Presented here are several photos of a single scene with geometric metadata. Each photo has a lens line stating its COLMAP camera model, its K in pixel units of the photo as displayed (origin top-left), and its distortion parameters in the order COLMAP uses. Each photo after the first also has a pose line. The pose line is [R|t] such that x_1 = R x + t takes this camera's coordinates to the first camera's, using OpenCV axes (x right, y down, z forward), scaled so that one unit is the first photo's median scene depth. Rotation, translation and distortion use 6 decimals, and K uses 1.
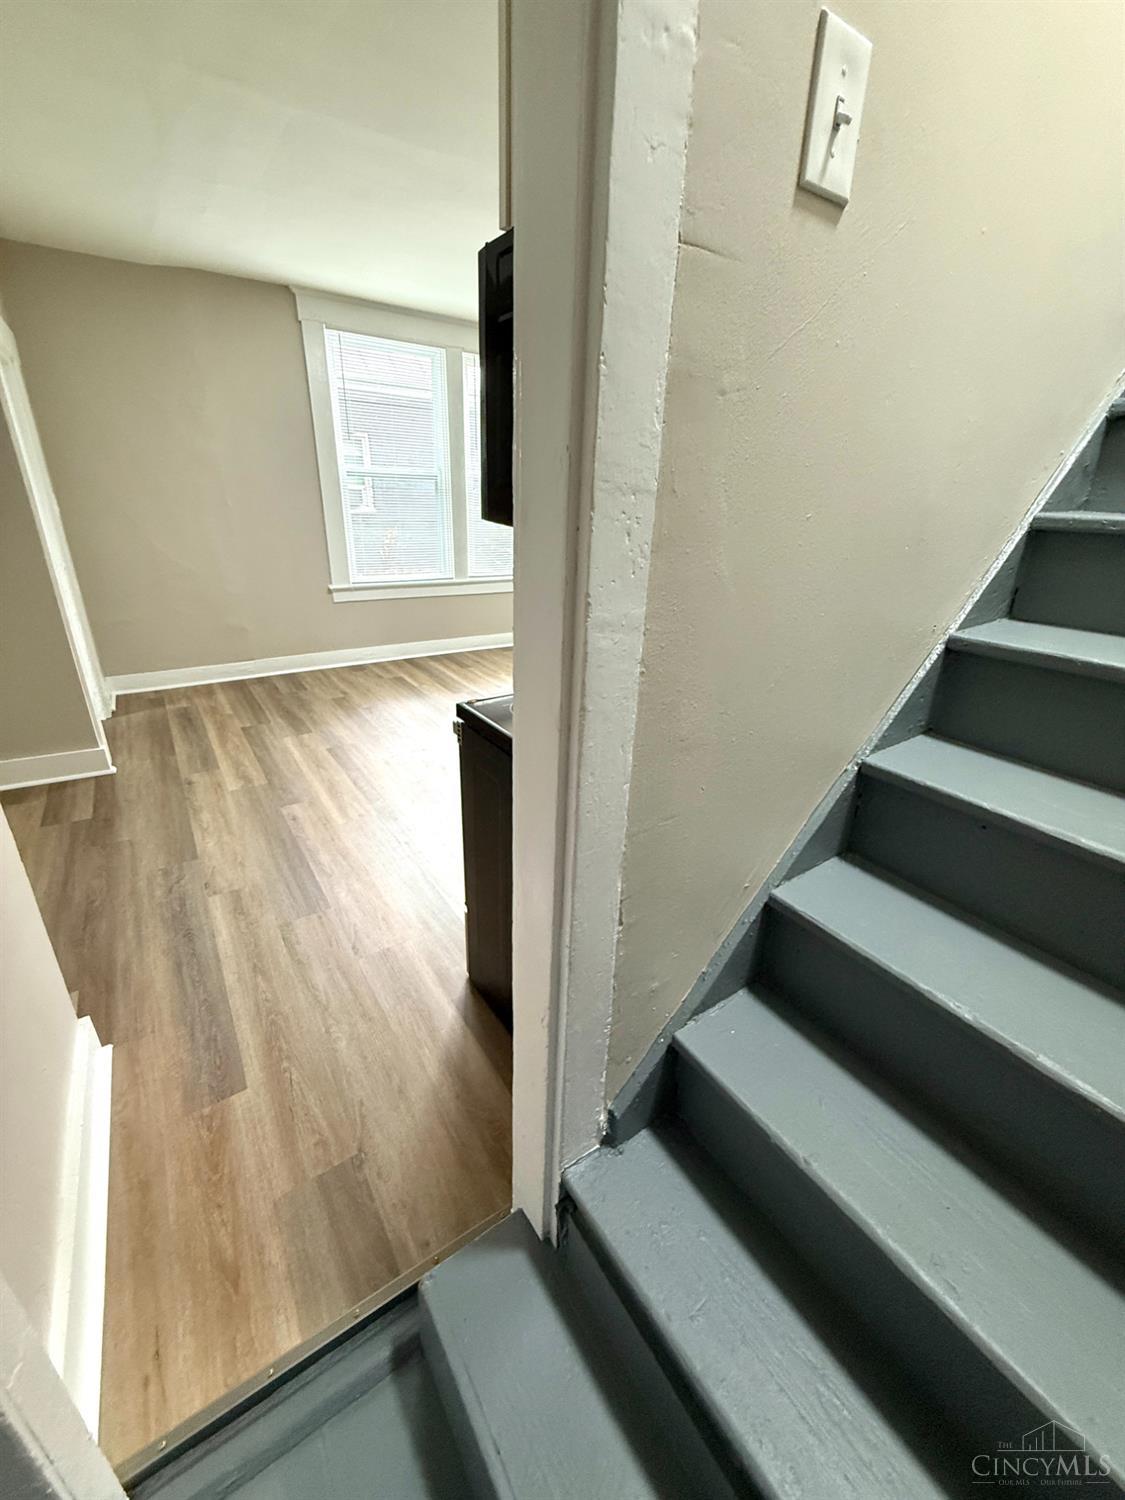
lens RADIAL K [[594.5, 0, 562.3], [0, 594.5, 745.9], [0, 0, 1]] dist [-0.000673, 0.000213]
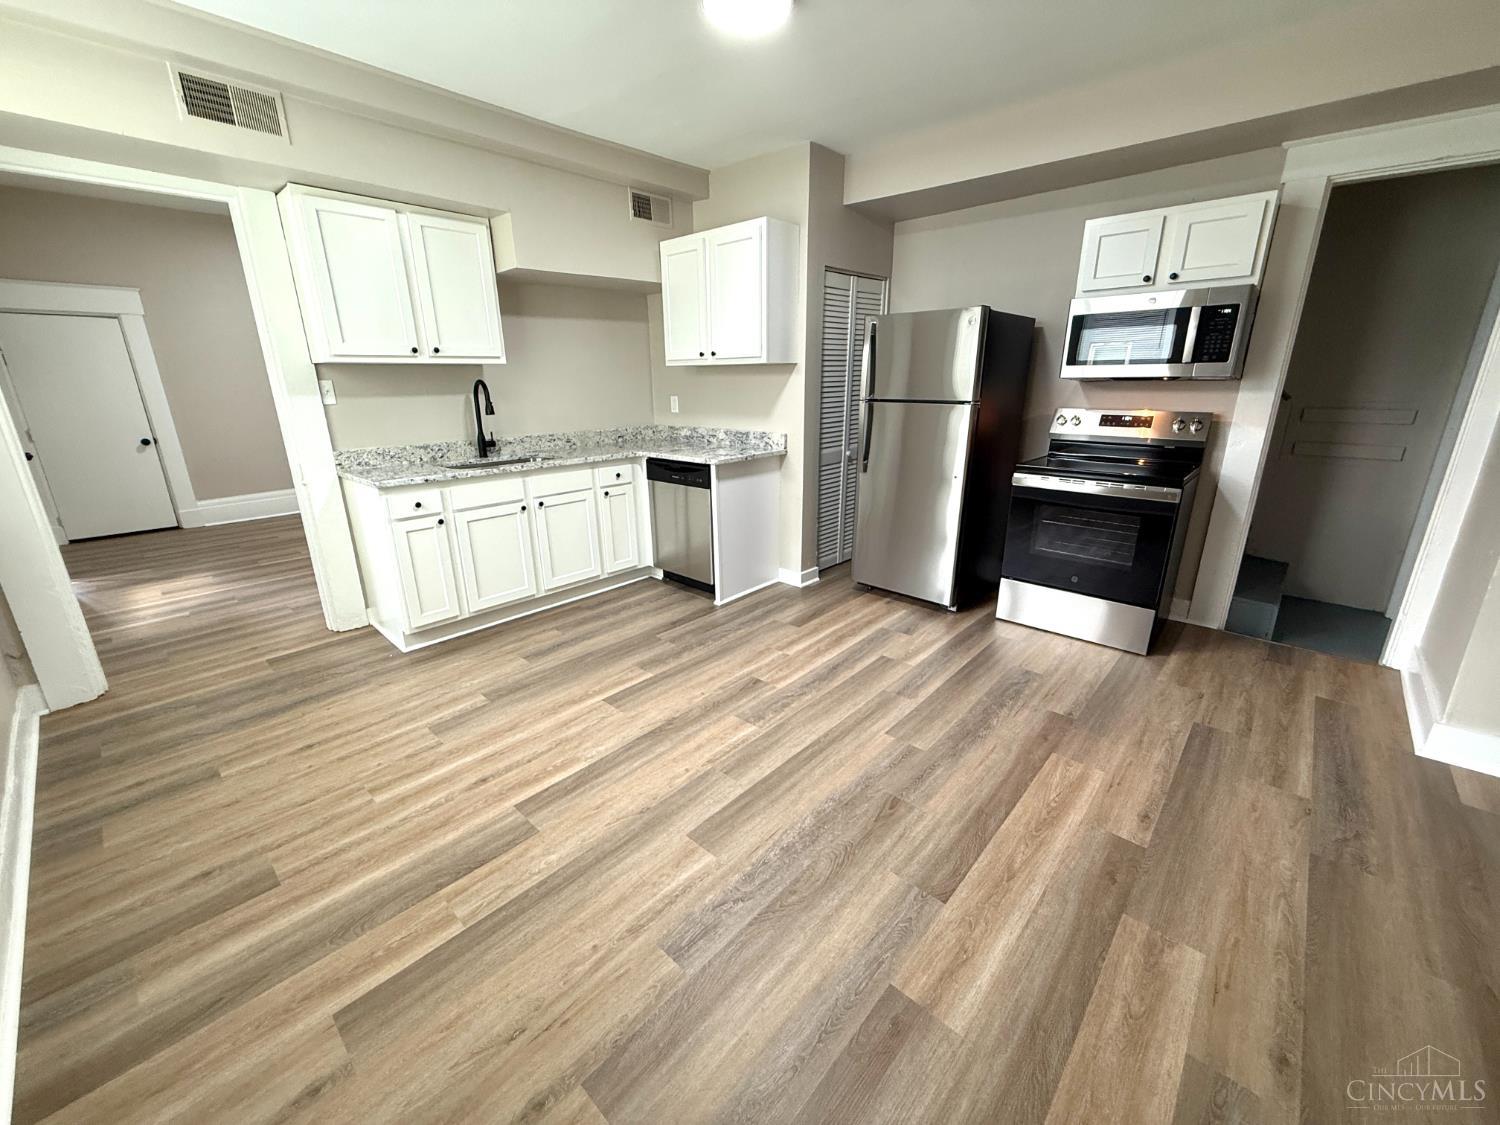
lens RADIAL K [[594.5, 0, 750.5], [0, 594.5, 566.5], [0, 0, 1]] dist [-0.000673, 0.000213]
pose [[-0.225101, -0.320730, 0.920034, -0.815412], [0.381267, 0.839976, 0.386104, -0.527582], [-0.896641, 0.437691, -0.066795, 1.210875]]
